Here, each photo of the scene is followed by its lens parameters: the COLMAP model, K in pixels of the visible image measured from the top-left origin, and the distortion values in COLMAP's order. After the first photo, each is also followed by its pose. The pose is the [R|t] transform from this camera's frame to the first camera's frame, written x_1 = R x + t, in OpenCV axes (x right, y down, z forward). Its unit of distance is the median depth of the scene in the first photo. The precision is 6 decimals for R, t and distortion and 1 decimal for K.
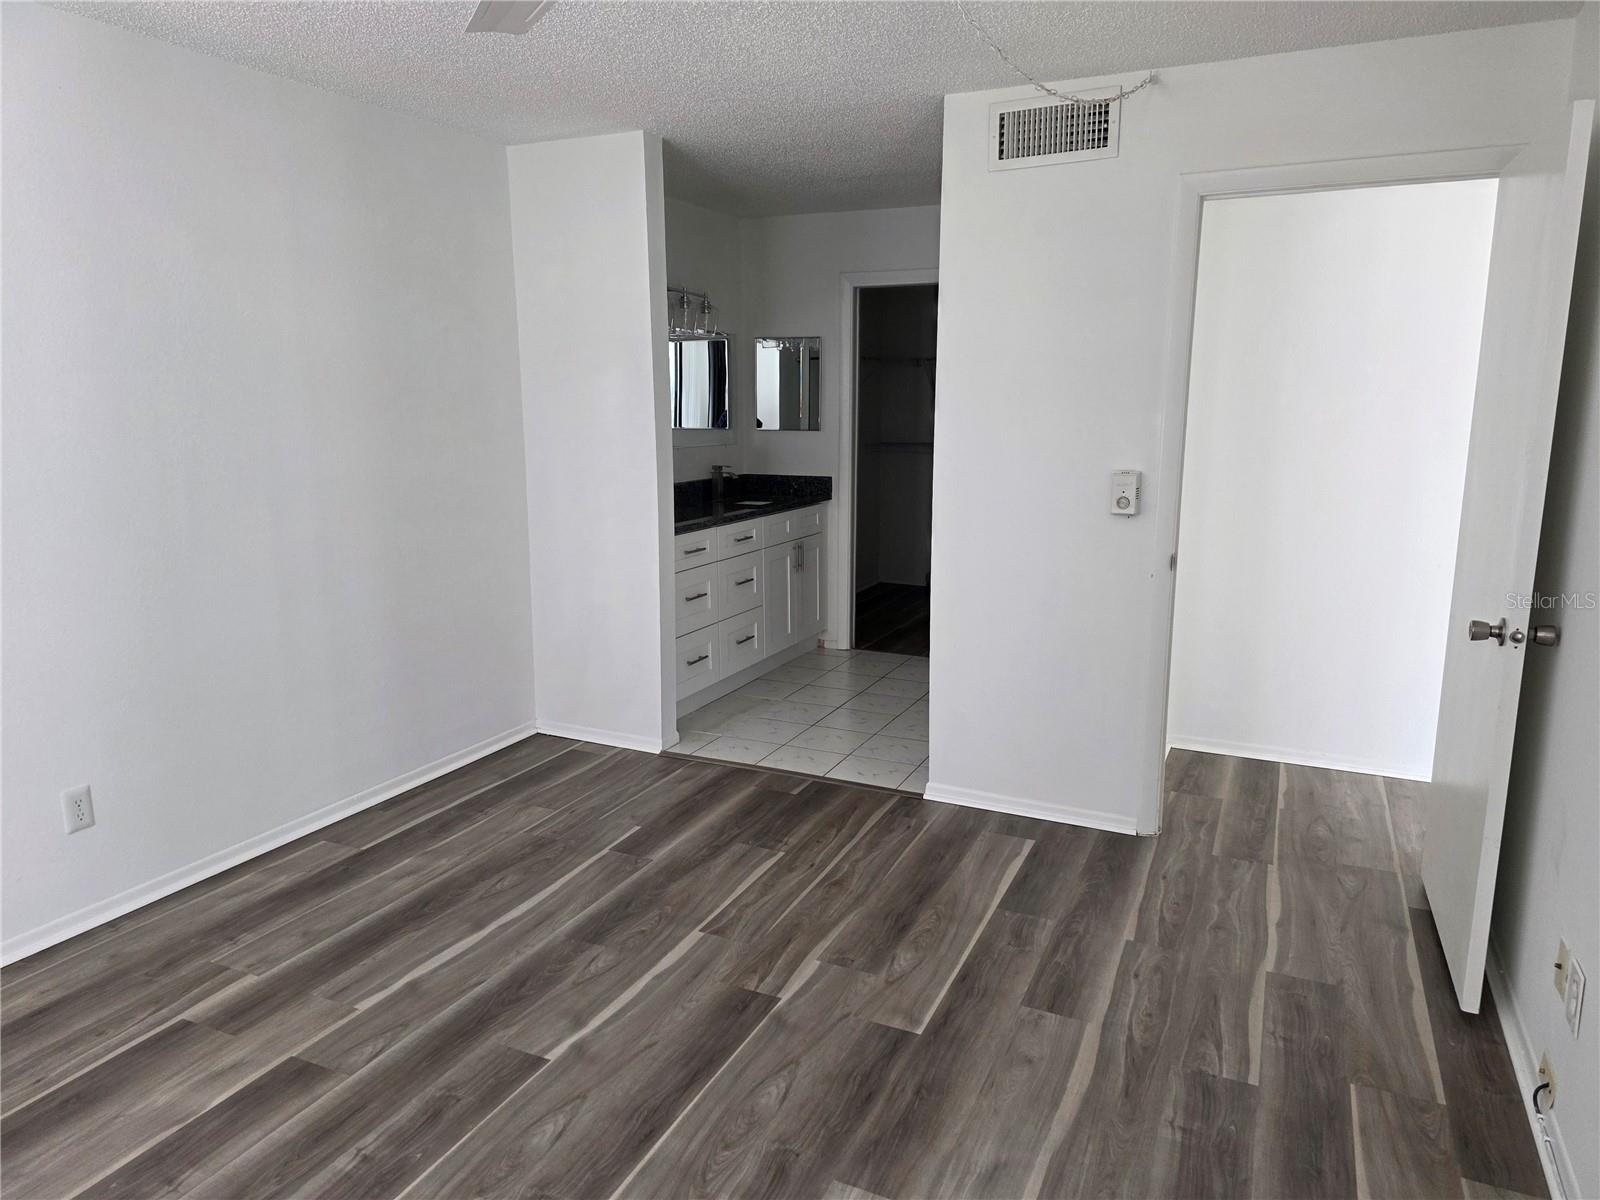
lens RADIAL K [[1074.9, 0, 796.4], [0, 1074.9, 600.3], [0, 0, 1]] dist [0.058644, -0.046670]
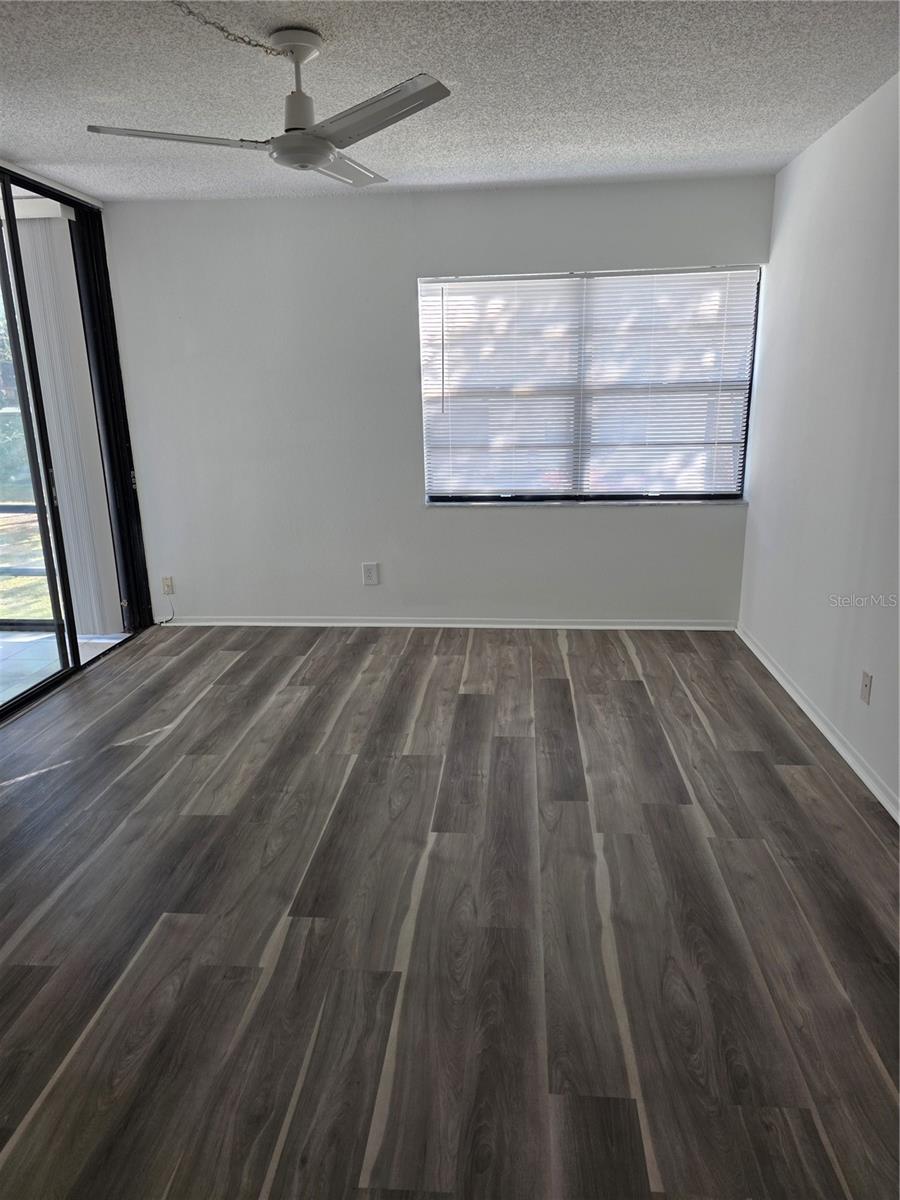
lens RADIAL K [[806.2, 0, 448.7], [0, 806.2, 597.9], [0, 0, 1]] dist [0.058644, -0.046670]
pose [[-0.941039, 0.105393, -0.321462, 0.062461], [-0.041593, 0.906979, 0.419116, -0.282535], [0.335731, 0.407775, -0.849119, 1.537689]]
